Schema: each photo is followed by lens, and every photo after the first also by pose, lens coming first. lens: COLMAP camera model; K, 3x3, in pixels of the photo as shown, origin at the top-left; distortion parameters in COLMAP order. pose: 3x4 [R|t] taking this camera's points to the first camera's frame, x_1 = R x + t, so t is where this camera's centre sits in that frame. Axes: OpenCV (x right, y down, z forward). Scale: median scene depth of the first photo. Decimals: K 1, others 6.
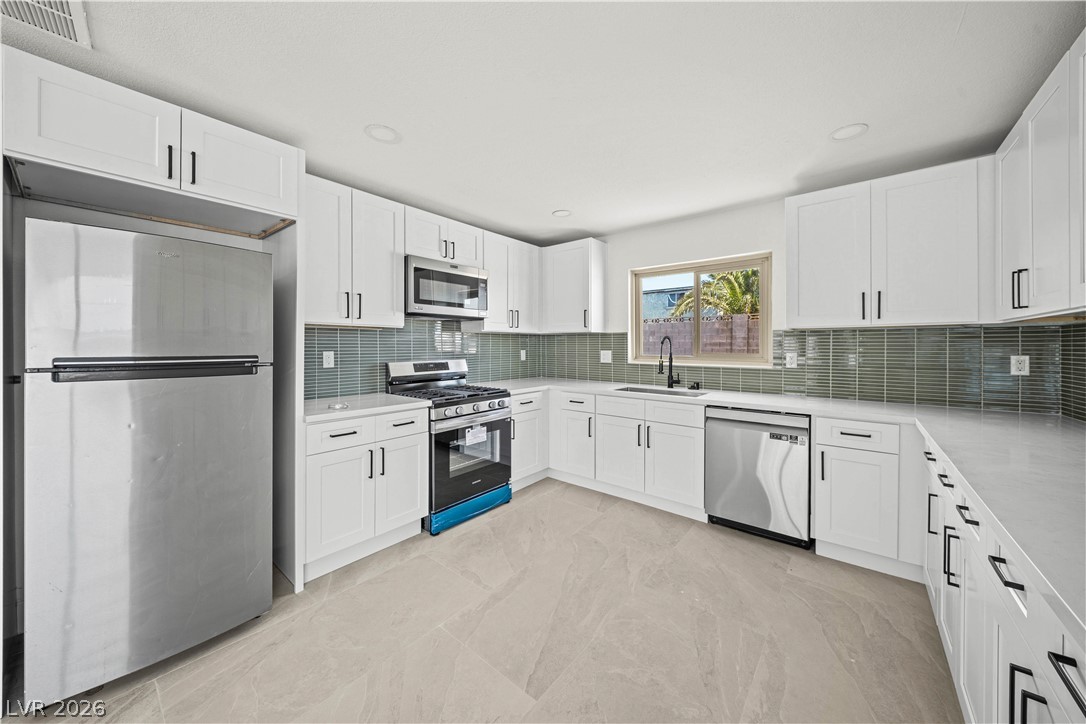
lens RADIAL K [[359.5, 0, 555.2], [0, 359.5, 346.4], [0, 0, 1]] dist [0.000910, 0.000021]
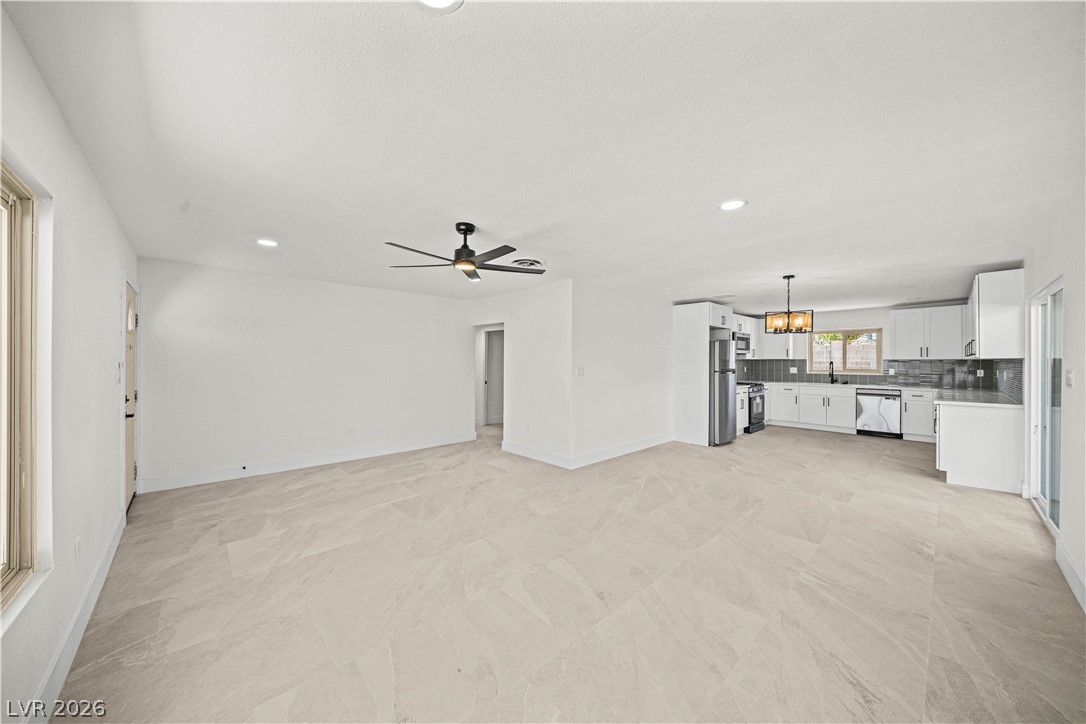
lens RADIAL K [[382.0, 0, 544.1], [0, 382.0, 359.5], [0, 0, 1]] dist [0.002556, -0.000611]
pose [[0.992928, 0.002229, -0.118693, -1.402957], [-0.002986, 0.999976, -0.006205, -0.022496], [0.118677, 0.006516, 0.992912, -1.896183]]
